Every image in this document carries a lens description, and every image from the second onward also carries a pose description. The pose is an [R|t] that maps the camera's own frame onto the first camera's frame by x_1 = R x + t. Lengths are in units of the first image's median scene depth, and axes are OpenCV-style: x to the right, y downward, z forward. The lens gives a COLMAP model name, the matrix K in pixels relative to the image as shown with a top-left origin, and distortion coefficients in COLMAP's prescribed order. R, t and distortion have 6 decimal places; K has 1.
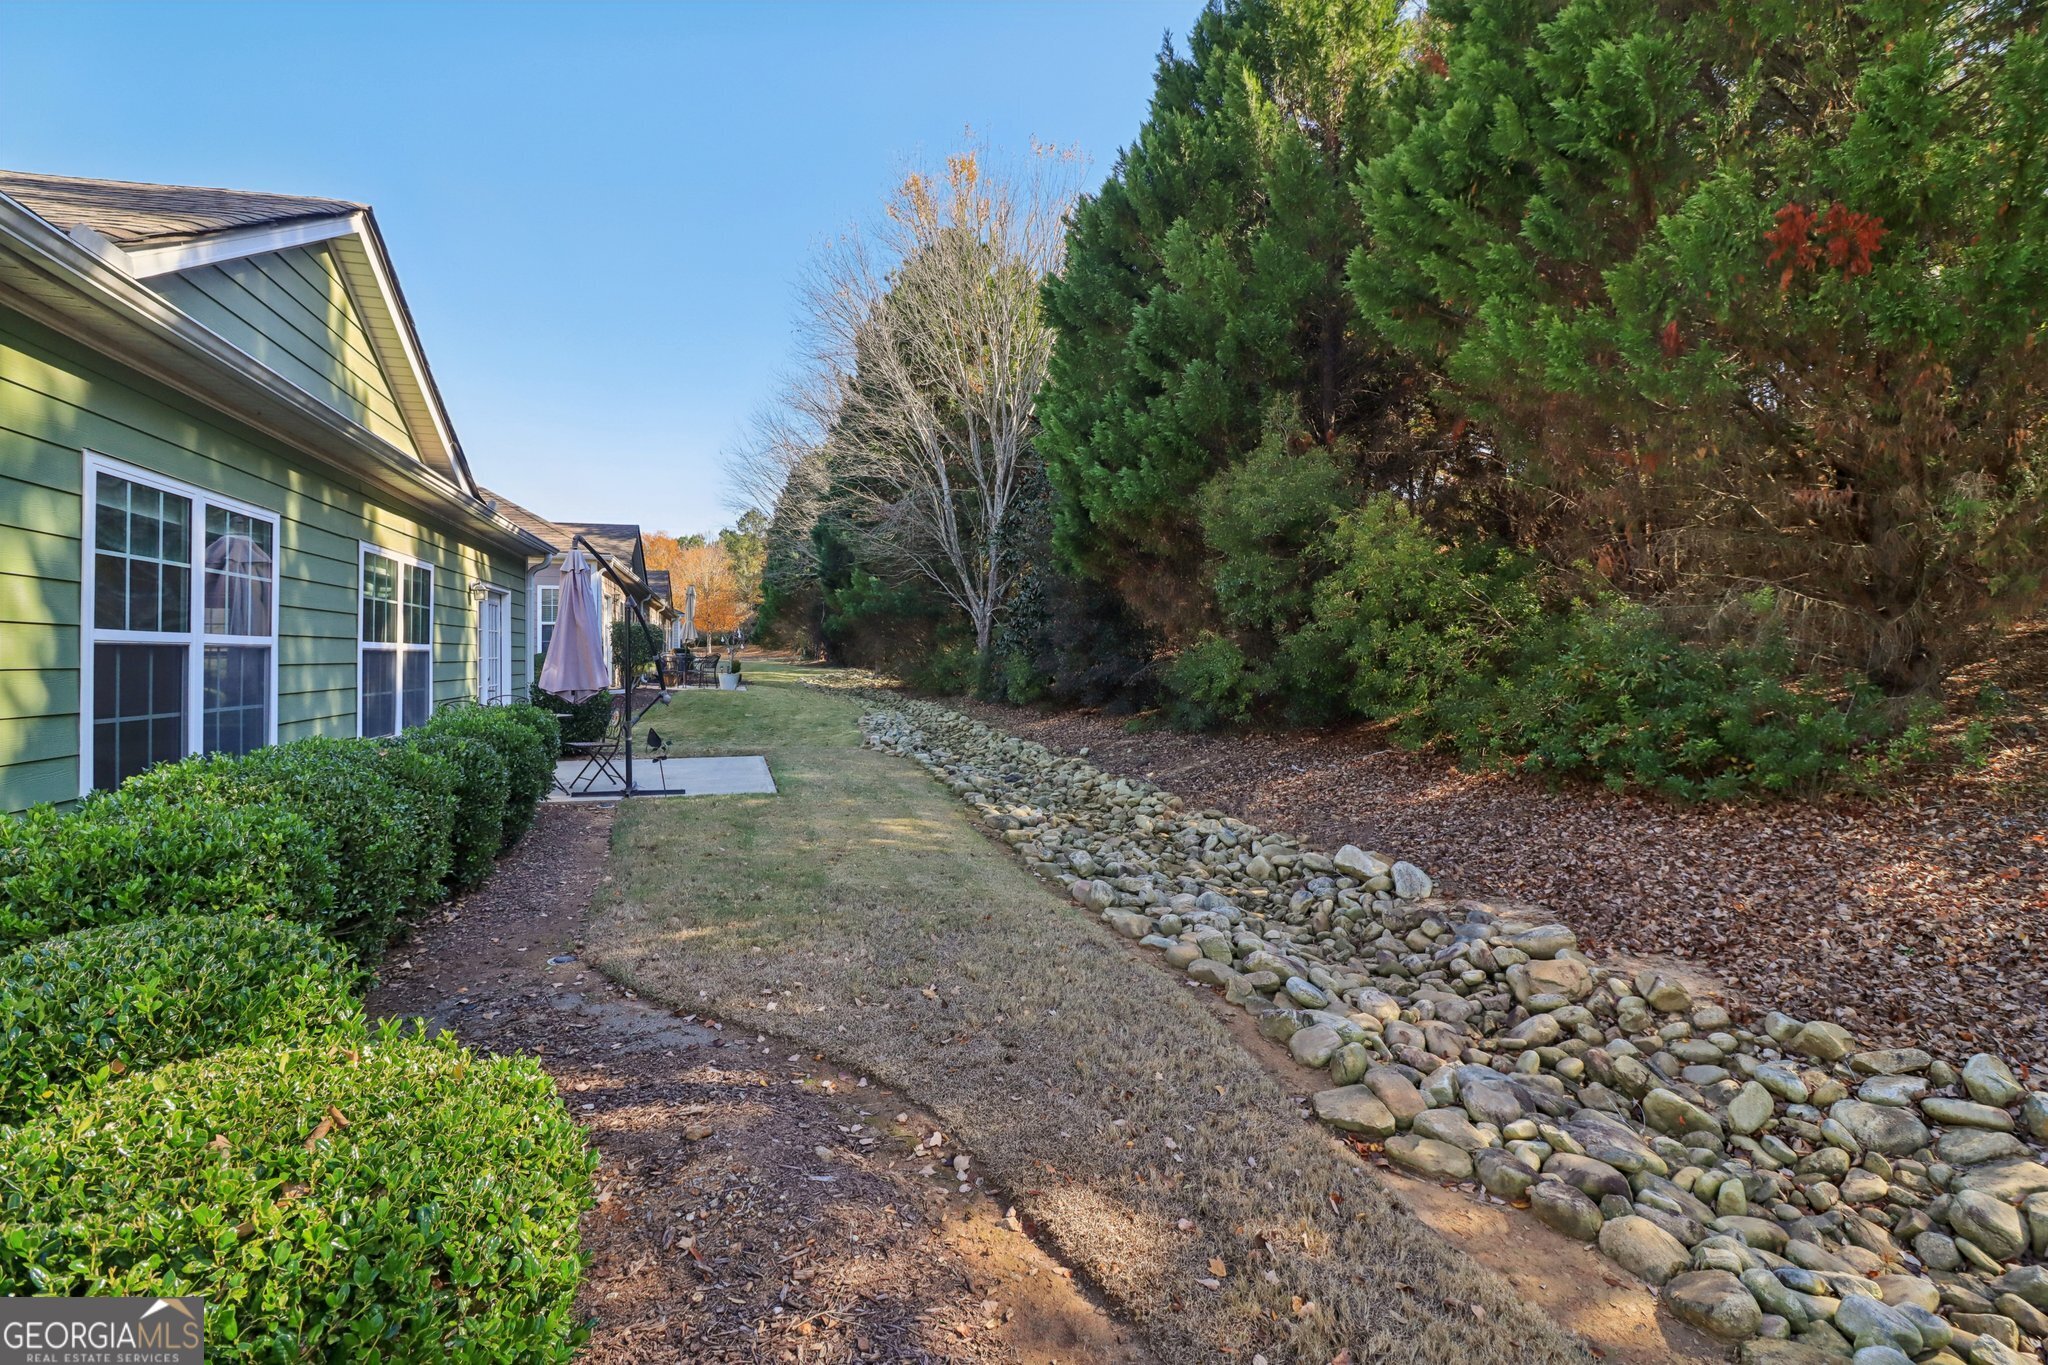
lens RADIAL K [[933.8, 0, 1022.8], [0, 933.8, 659.9], [0, 0, 1]] dist [-0.000329, -0.000076]
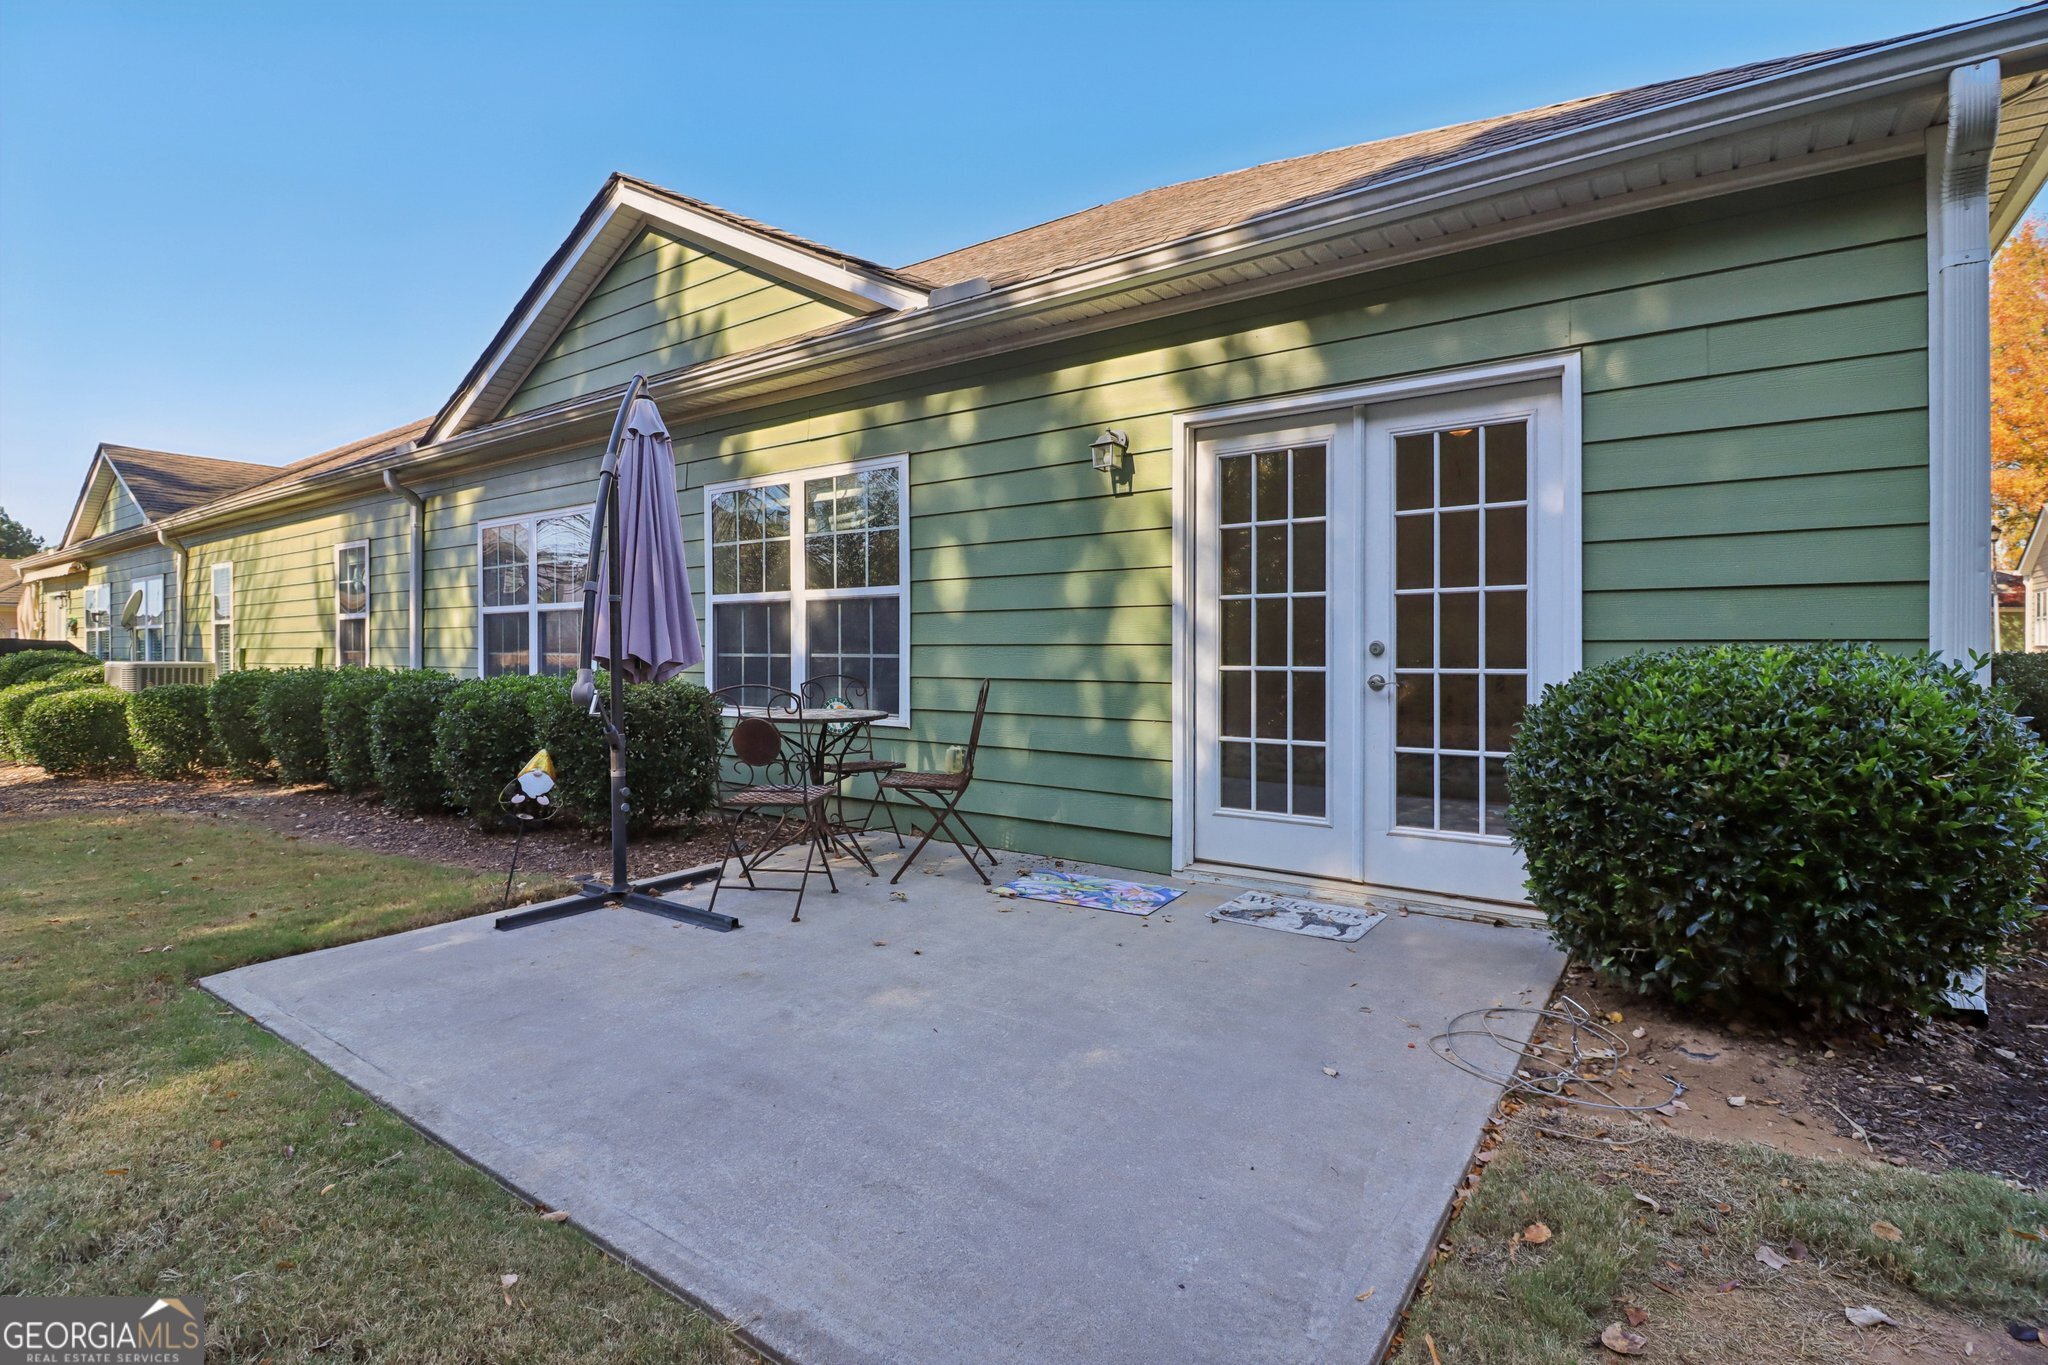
lens RADIAL K [[964.3, 0, 1031.0], [0, 964.3, 643.7], [0, 0, 1]] dist [-0.009734, -0.000733]
pose [[-0.795112, -0.008065, -0.606409, -0.486113], [-0.004003, 0.999960, -0.008050, 0.041504], [0.606449, -0.003973, -0.795112, 2.397797]]
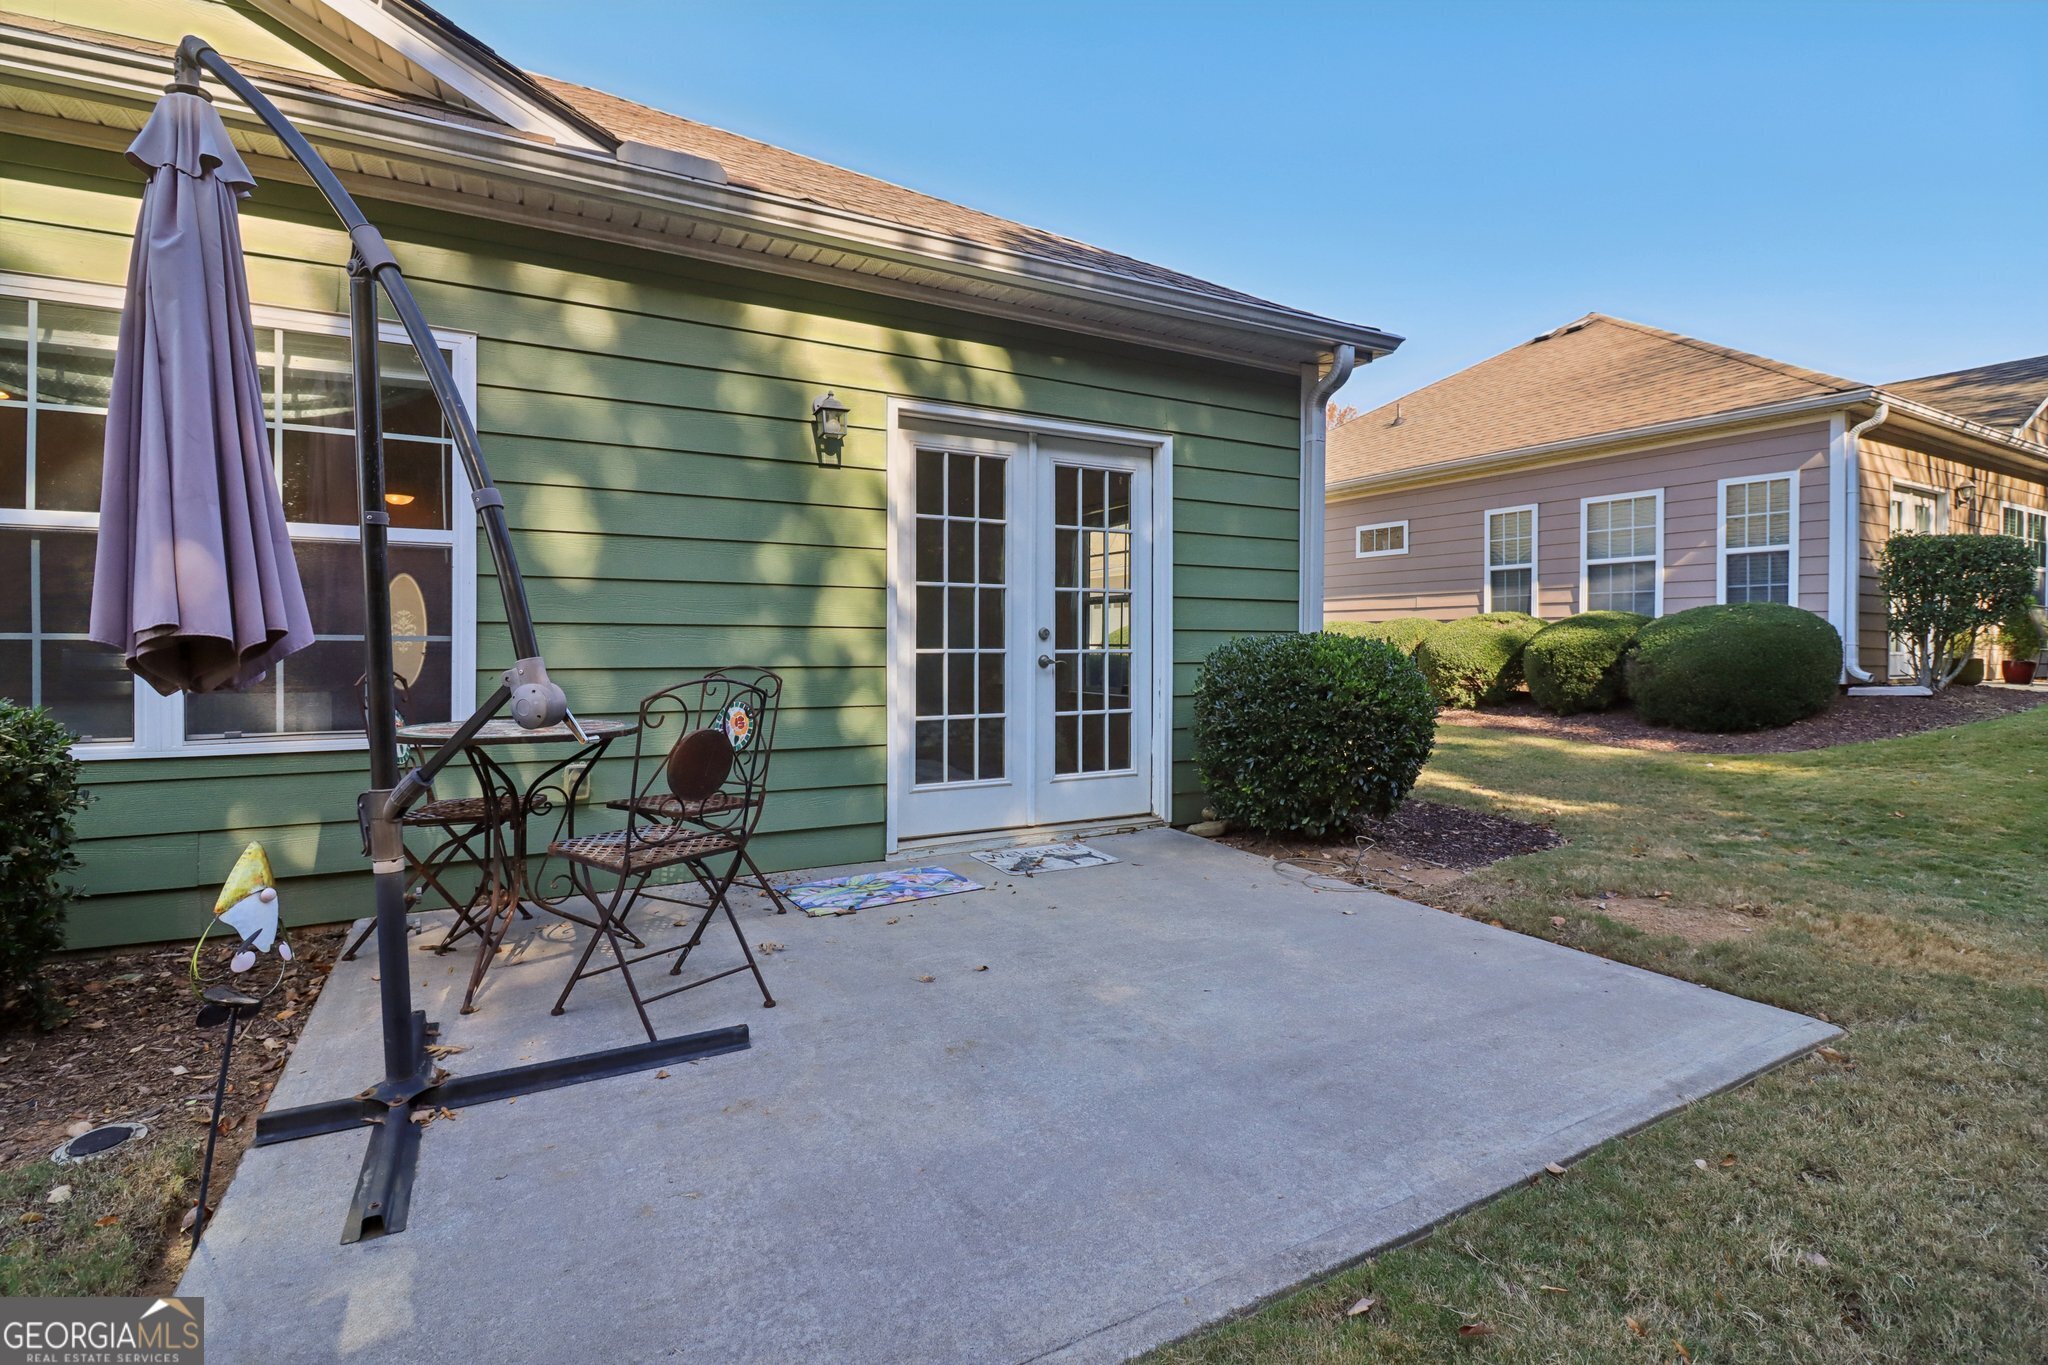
lens RADIAL K [[964.3, 0, 1031.0], [0, 964.3, 643.7], [0, 0, 1]] dist [-0.009734, -0.000733]
pose [[0.215968, -0.001748, -0.976399, -0.261398], [-0.004916, 0.999984, -0.002878, 0.050024], [0.976388, 0.005422, 0.215956, 1.773879]]
